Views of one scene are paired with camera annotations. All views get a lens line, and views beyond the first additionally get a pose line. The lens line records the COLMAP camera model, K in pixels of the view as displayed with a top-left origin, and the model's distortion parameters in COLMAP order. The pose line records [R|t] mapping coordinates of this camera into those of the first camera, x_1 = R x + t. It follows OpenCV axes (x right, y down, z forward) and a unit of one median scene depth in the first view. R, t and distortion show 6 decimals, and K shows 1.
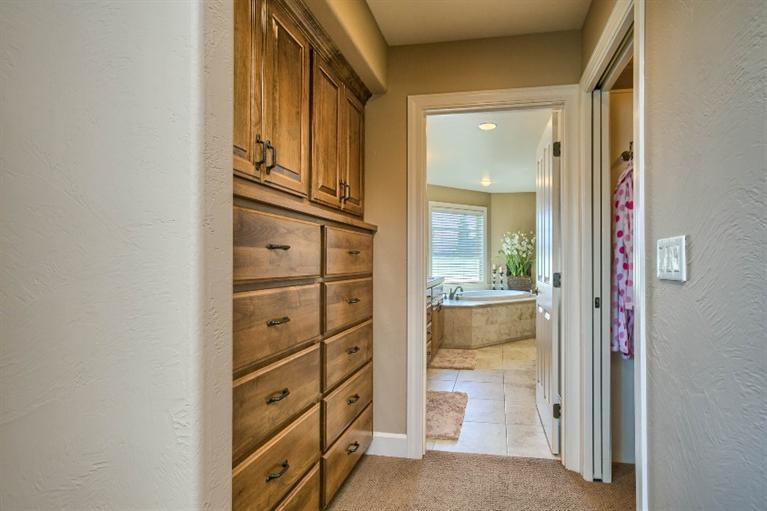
lens RADIAL K [[364.4, 0, 387.0], [0, 364.4, 252.0], [0, 0, 1]] dist [0.000006, 0.000741]
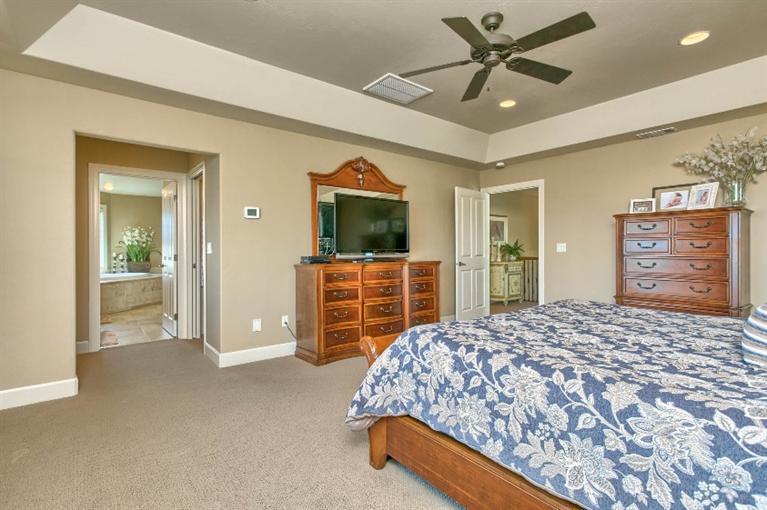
lens RADIAL K [[364.4, 0, 387.0], [0, 364.4, 251.5], [0, 0, 1]] dist [0.000006, 0.000741]
pose [[0.546789, -0.010297, 0.837207, -0.241913], [-0.013143, 0.999696, 0.020880, -0.007332], [-0.837167, -0.022420, 0.546487, -0.450075]]
